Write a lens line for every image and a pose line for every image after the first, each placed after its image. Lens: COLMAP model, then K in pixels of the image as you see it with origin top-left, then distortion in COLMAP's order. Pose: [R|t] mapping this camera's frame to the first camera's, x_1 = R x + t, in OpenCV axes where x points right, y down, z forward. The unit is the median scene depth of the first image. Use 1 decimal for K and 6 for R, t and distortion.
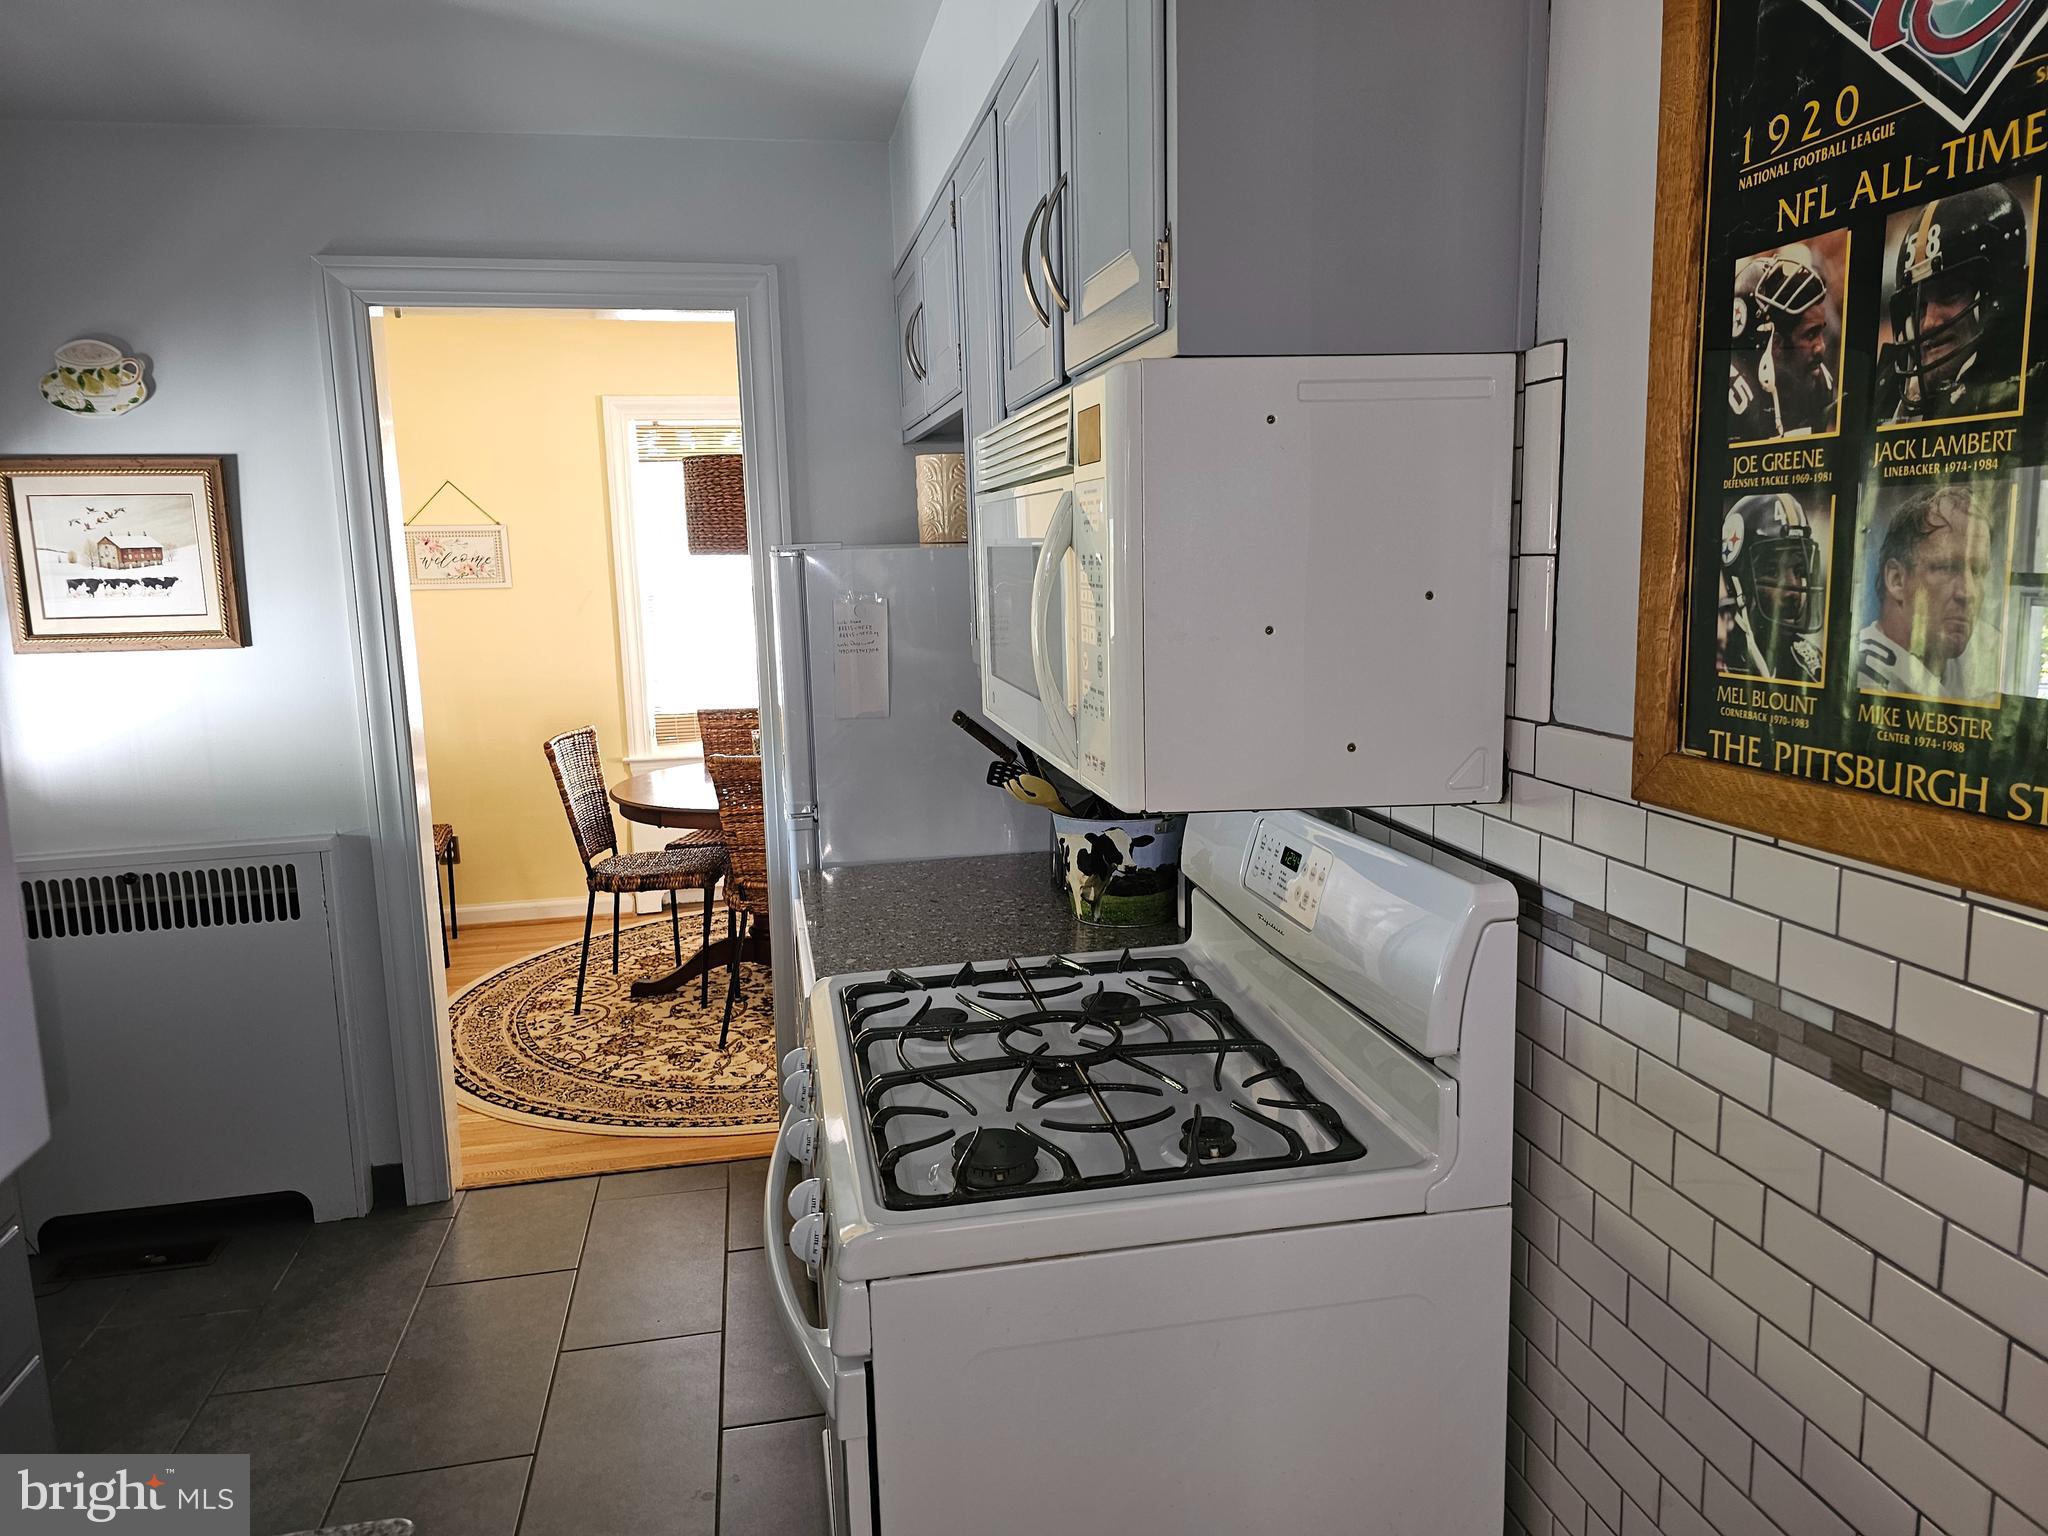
lens RADIAL K [[1363.1, 0, 1005.3], [0, 1363.1, 775.4], [0, 0, 1]] dist [0.062826, -0.054123]
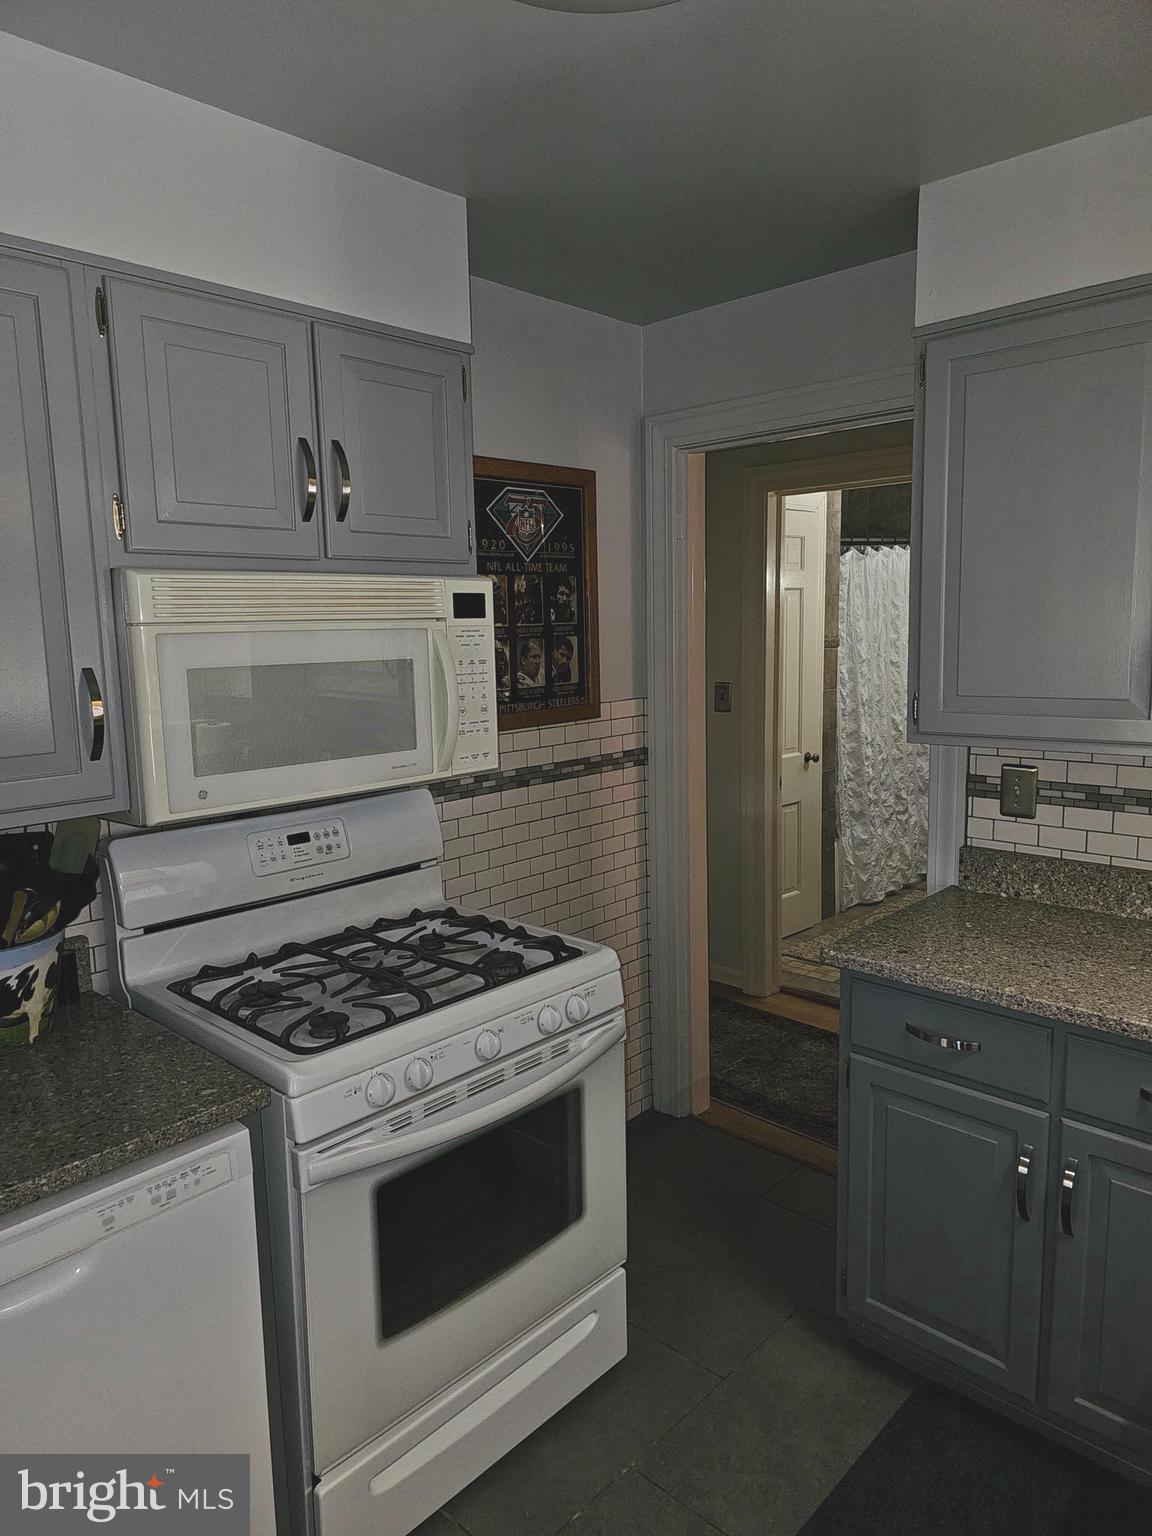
lens RADIAL K [[1022.3, 0, 566.8], [0, 1022.3, 759.7], [0, 0, 1]] dist [0.062826, -0.054123]
pose [[-0.581485, -0.091312, 0.808416, -1.921637], [0.157900, 0.962119, 0.222248, -0.503775], [-0.798087, 0.256883, -0.545040, 2.576813]]
